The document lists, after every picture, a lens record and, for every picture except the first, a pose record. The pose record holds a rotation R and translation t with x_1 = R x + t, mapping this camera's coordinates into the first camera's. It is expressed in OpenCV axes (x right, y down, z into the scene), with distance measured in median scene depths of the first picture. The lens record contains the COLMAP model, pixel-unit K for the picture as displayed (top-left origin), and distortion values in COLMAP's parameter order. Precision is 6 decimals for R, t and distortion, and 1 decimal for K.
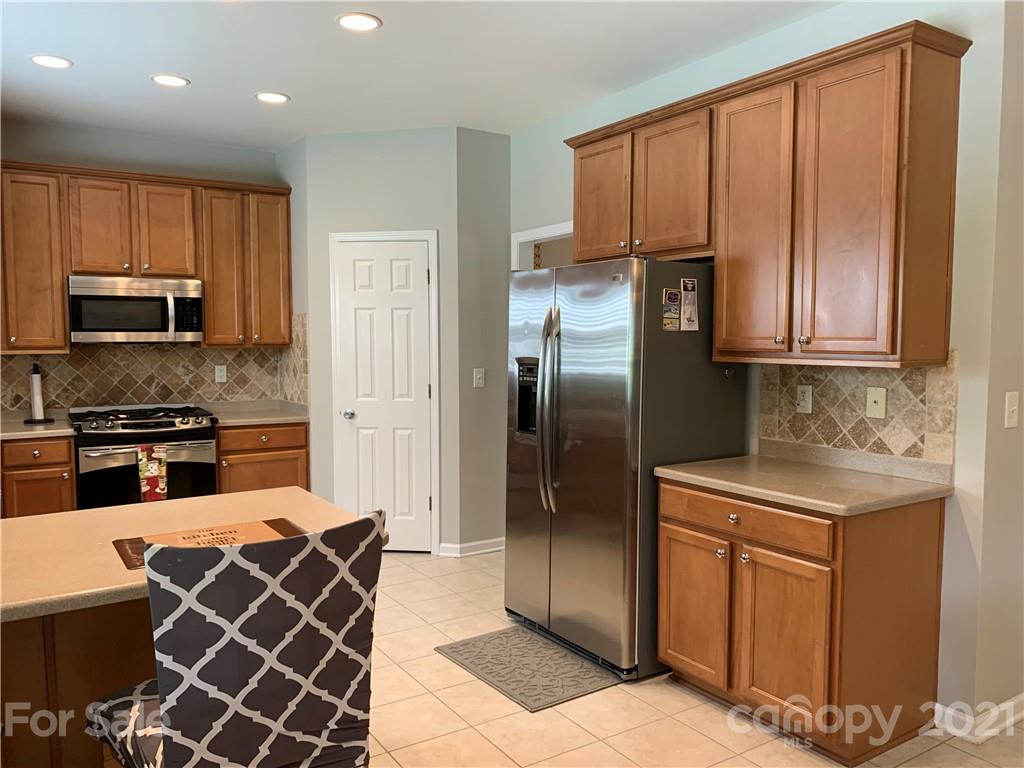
lens RADIAL K [[784.1, 0, 511.8], [0, 784.1, 386.0], [0, 0, 1]] dist [0.064738, -0.105109]
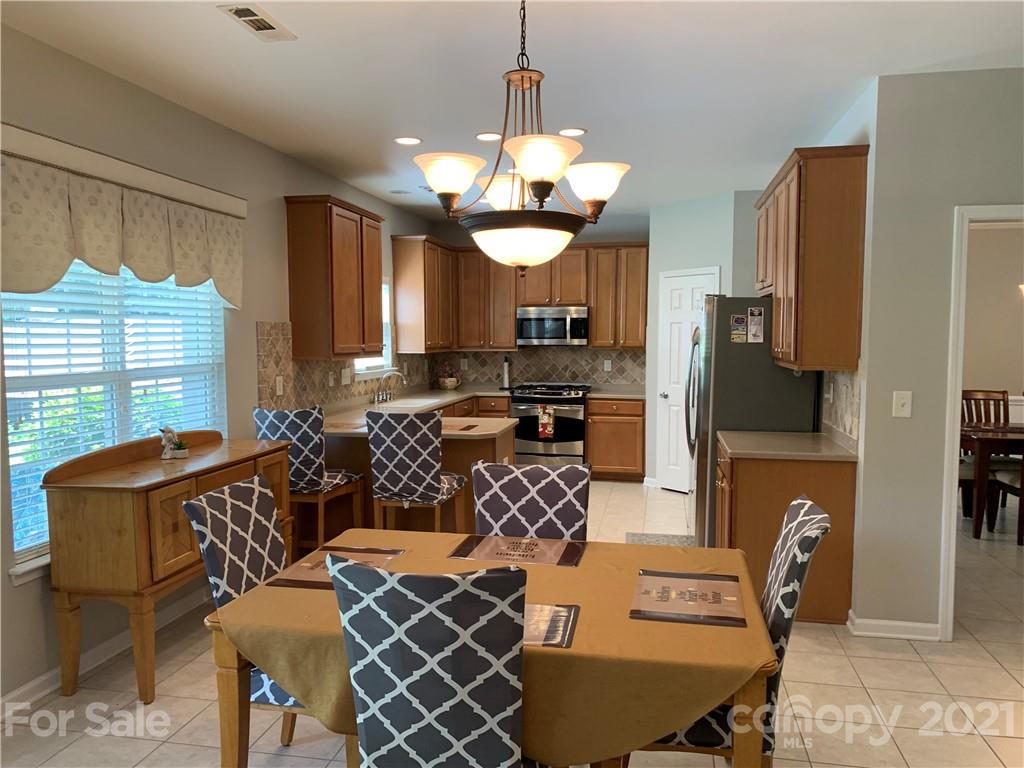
lens RADIAL K [[784.1, 0, 507.2], [0, 784.1, 389.1], [0, 0, 1]] dist [0.064738, -0.105109]
pose [[0.716293, 0.050307, -0.695984, 0.638761], [-0.045822, 0.998636, 0.025024, 0.001164], [0.696293, 0.013967, 0.717622, -0.270836]]
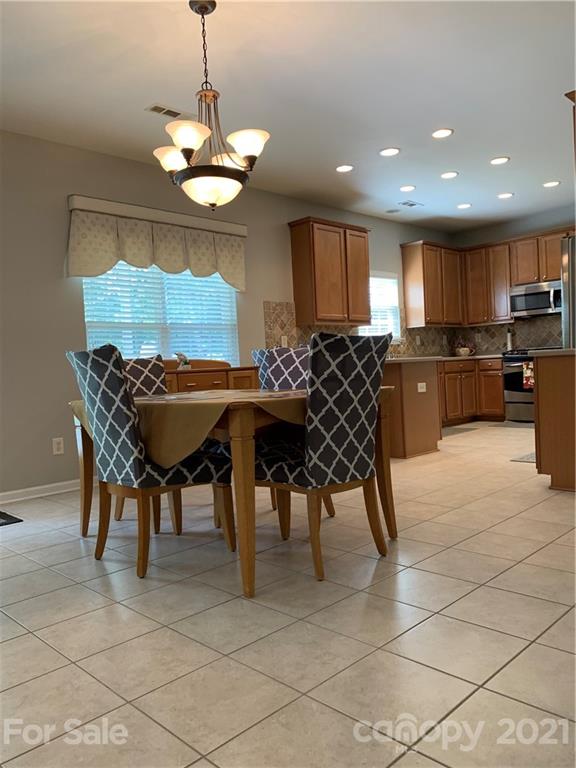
lens RADIAL K [[588.1, 0, 282.8], [0, 588.1, 388.0], [0, 0, 1]] dist [0.064738, -0.105109]
pose [[0.215009, 0.026973, -0.976240, 0.918059], [-0.011236, 0.999621, 0.025144, 0.106863], [0.976548, 0.005562, 0.215230, 0.007878]]
